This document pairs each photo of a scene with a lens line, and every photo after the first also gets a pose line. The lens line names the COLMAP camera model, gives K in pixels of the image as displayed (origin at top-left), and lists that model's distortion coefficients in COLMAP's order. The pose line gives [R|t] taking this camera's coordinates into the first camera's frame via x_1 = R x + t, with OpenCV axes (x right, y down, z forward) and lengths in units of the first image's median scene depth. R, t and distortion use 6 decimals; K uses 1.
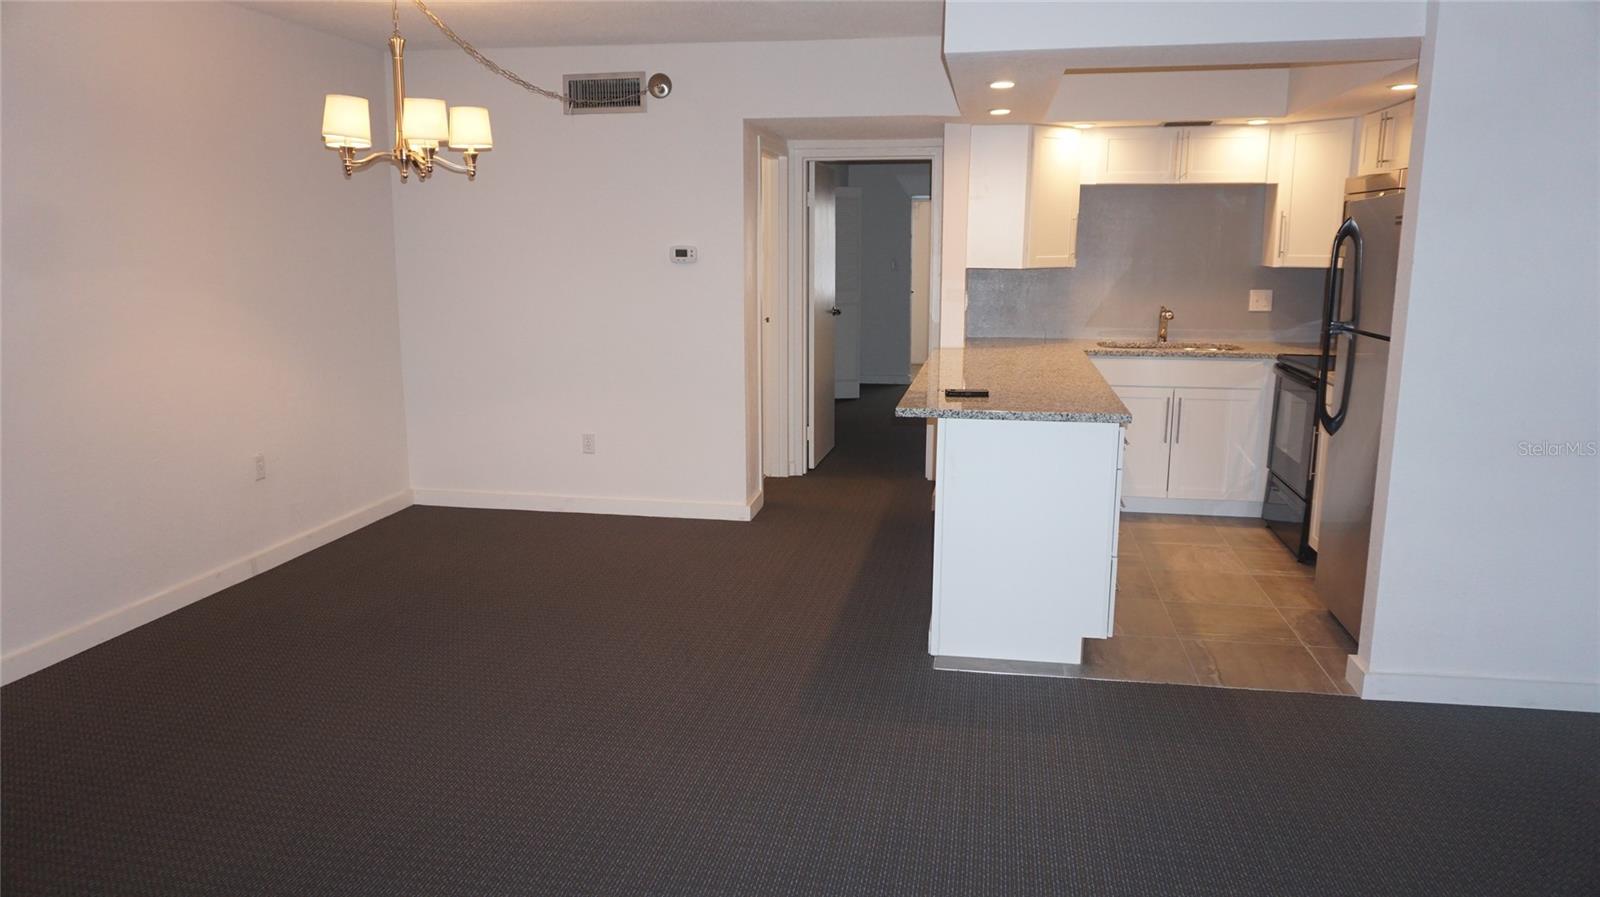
lens RADIAL K [[1058.5, 0, 803.5], [0, 1058.5, 448.1], [0, 0, 1]] dist [-0.033778, 0.022089]
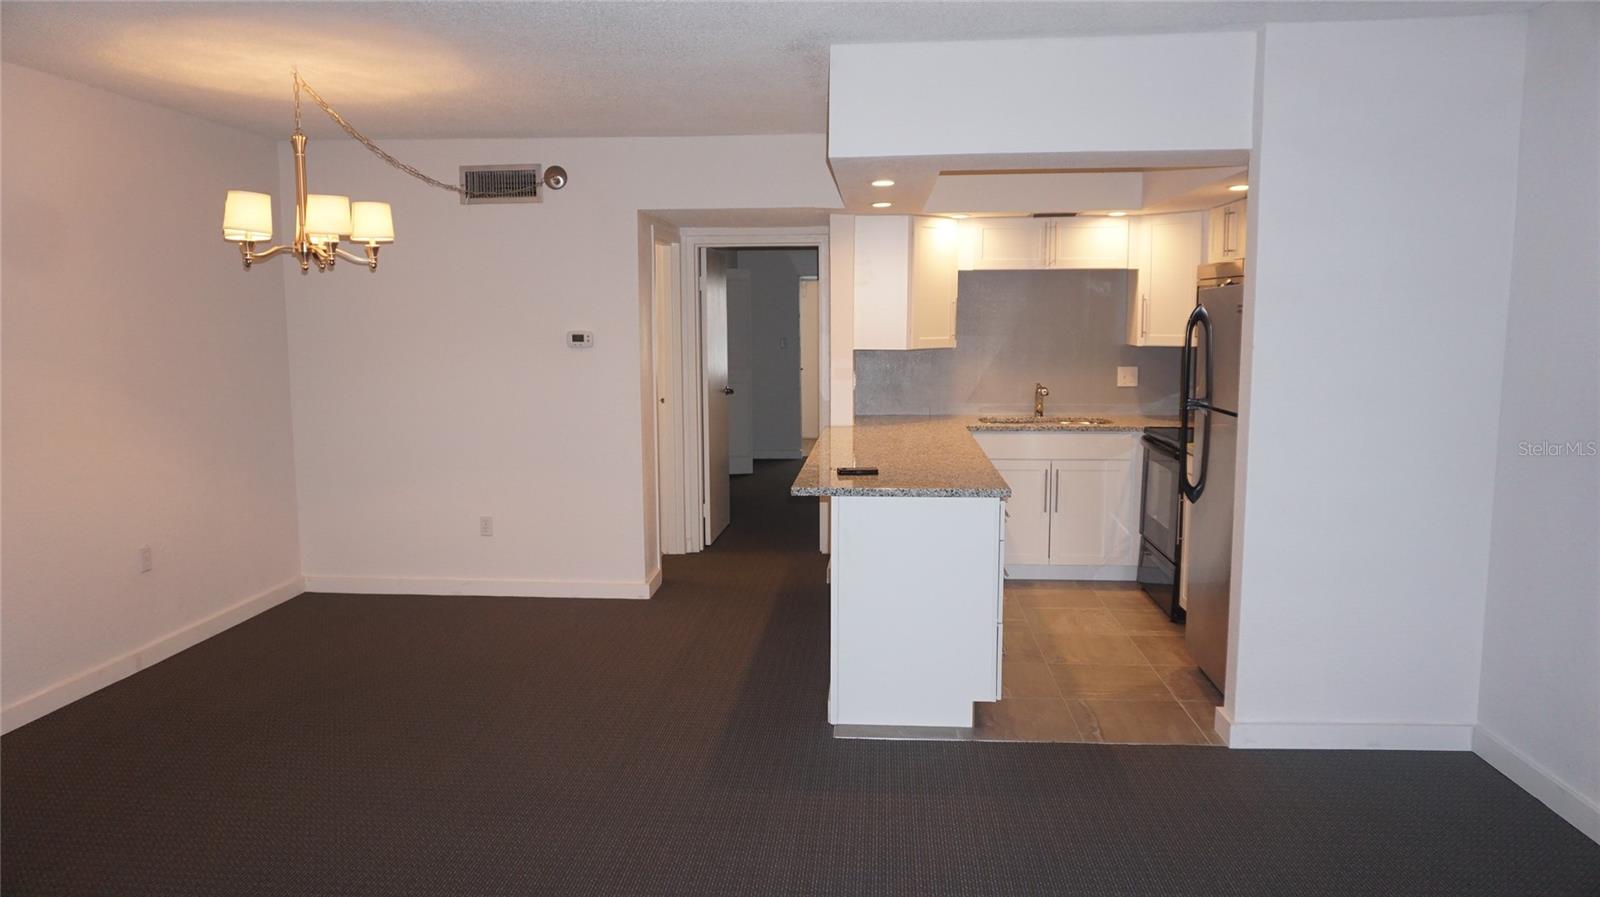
lens RADIAL K [[1058.5, 0, 800.5], [0, 1058.5, 450.7], [0, 0, 1]] dist [-0.033778, 0.022089]
pose [[0.994876, -0.017353, 0.099605, -0.005326], [0.023895, 0.997607, -0.064872, -0.003933], [-0.098241, 0.066919, 0.992910, -0.032259]]
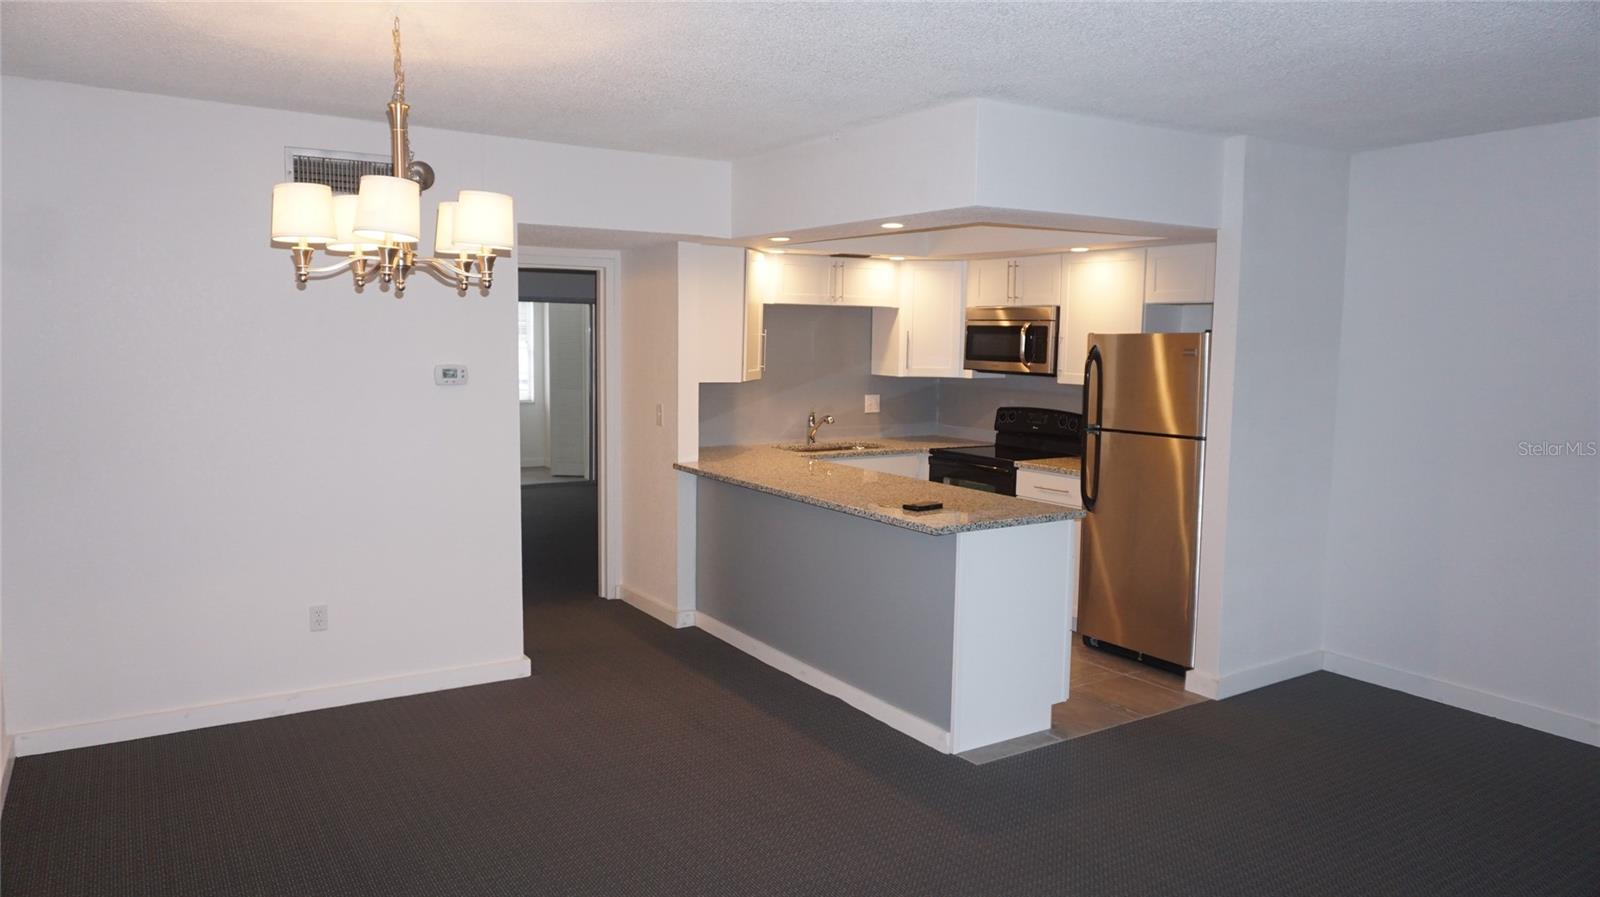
lens RADIAL K [[1058.5, 0, 807.6], [0, 1058.5, 457.8], [0, 0, 1]] dist [-0.033778, 0.022089]
pose [[0.738016, -0.066660, 0.671483, -0.492952], [0.116257, 0.992789, -0.029219, -0.062369], [-0.664693, 0.099628, 0.740444, 0.203295]]
